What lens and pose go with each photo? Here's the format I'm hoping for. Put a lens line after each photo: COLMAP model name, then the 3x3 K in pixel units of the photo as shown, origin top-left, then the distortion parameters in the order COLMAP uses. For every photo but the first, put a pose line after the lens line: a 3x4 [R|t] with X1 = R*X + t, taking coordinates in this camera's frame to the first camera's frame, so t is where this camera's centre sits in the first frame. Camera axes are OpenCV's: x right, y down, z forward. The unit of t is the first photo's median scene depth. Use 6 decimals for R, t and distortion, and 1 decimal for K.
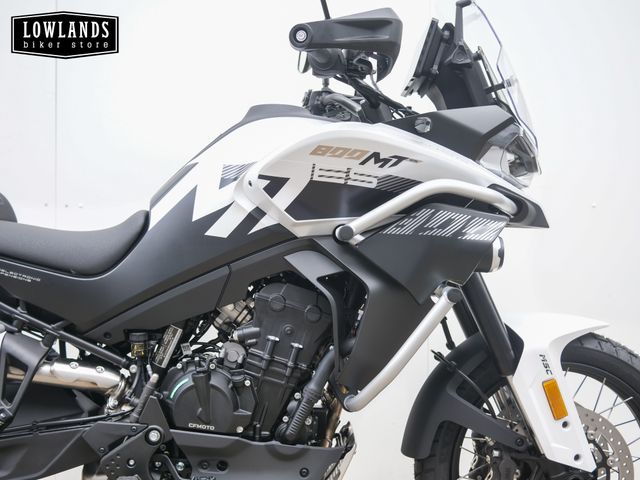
lens RADIAL K [[733.5, 0, 320.0], [0, 733.5, 240.0], [0, 0, 1]] dist [-0.011451, 0.017840]
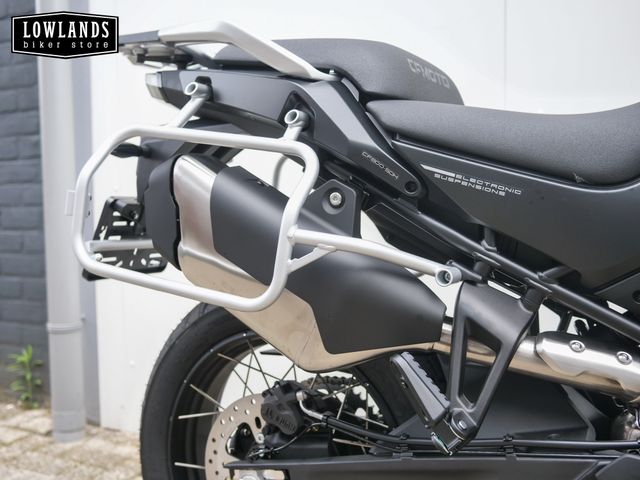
lens RADIAL K [[733.5, 0, 320.0], [0, 733.5, 240.0], [0, 0, 1]] dist [-0.011451, 0.017840]
pose [[0.859797, 0.016388, -0.510373, -0.222460], [0.008837, 0.998858, 0.046959, 0.062338], [0.510560, -0.044886, 0.858670, 0.425785]]
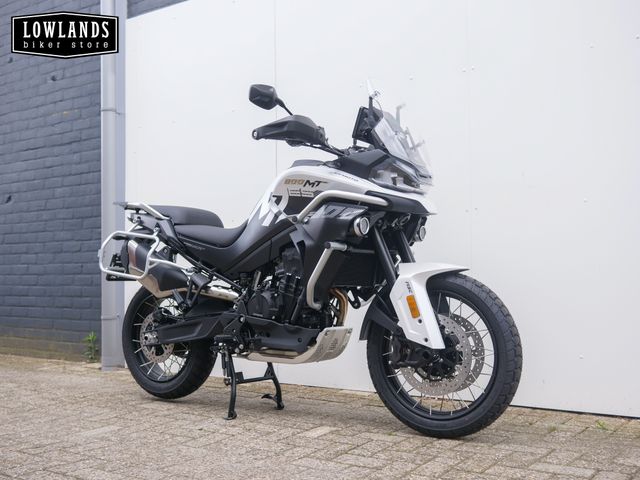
lens RADIAL K [[733.5, 0, 320.0], [0, 733.5, 240.0], [0, 0, 1]] dist [-0.011451, 0.017840]
pose [[0.802350, -0.041150, -0.595434, 1.239800], [0.007300, 0.998222, -0.059150, 0.161679], [0.596809, 0.043113, 0.801224, -0.600614]]
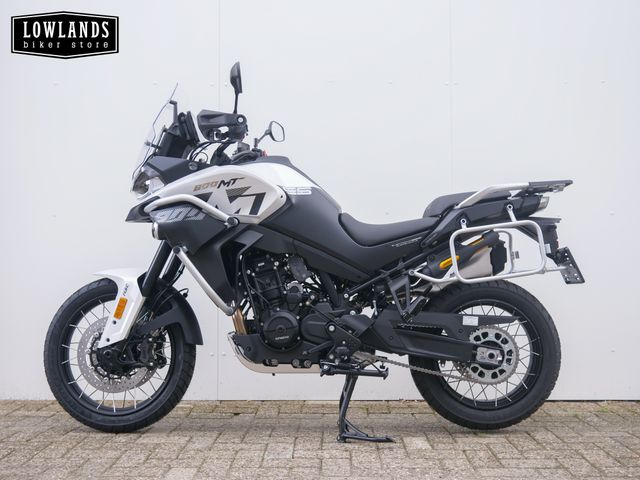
lens RADIAL K [[754.8, 0, 320.0], [0, 754.8, 240.0], [0, 0, 1]] dist [-0.019510, -0.005547]
pose [[0.998979, -0.008693, -0.044339, -0.101670], [0.006047, 0.998212, -0.059463, 0.151987], [0.044776, 0.059134, 0.997245, -0.966726]]
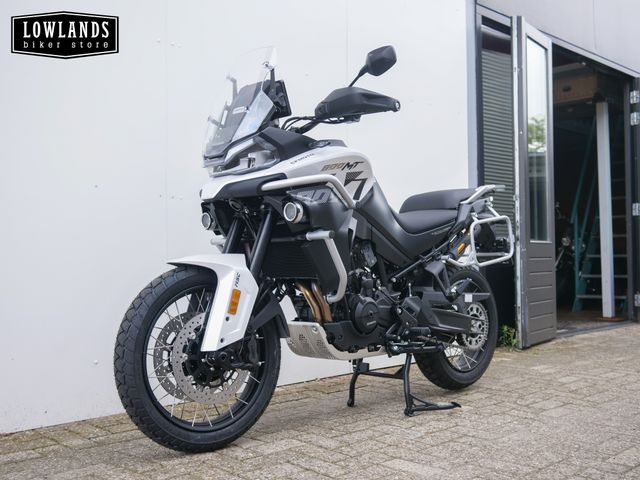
lens RADIAL K [[733.5, 0, 320.0], [0, 733.5, 240.0], [0, 0, 1]] dist [-0.011451, 0.017840]
pose [[0.729209, 0.005057, 0.684273, -1.698287], [0.020632, 0.999356, -0.029373, 0.124587], [-0.683980, 0.035537, 0.728634, -0.324869]]
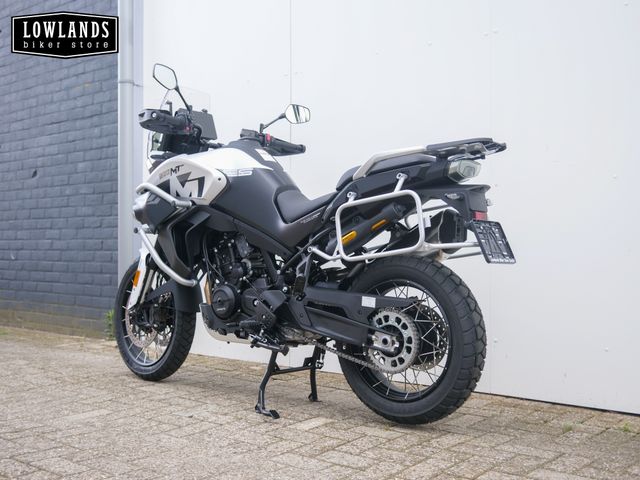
lens RADIAL K [[733.5, 0, 320.0], [0, 733.5, 240.0], [0, 0, 1]] dist [-0.011451, 0.017840]
pose [[0.749753, -0.013367, -0.661582, 1.284763], [-0.005336, 0.999641, -0.026244, 0.145696], [0.661696, 0.023207, 0.749413, -0.377444]]
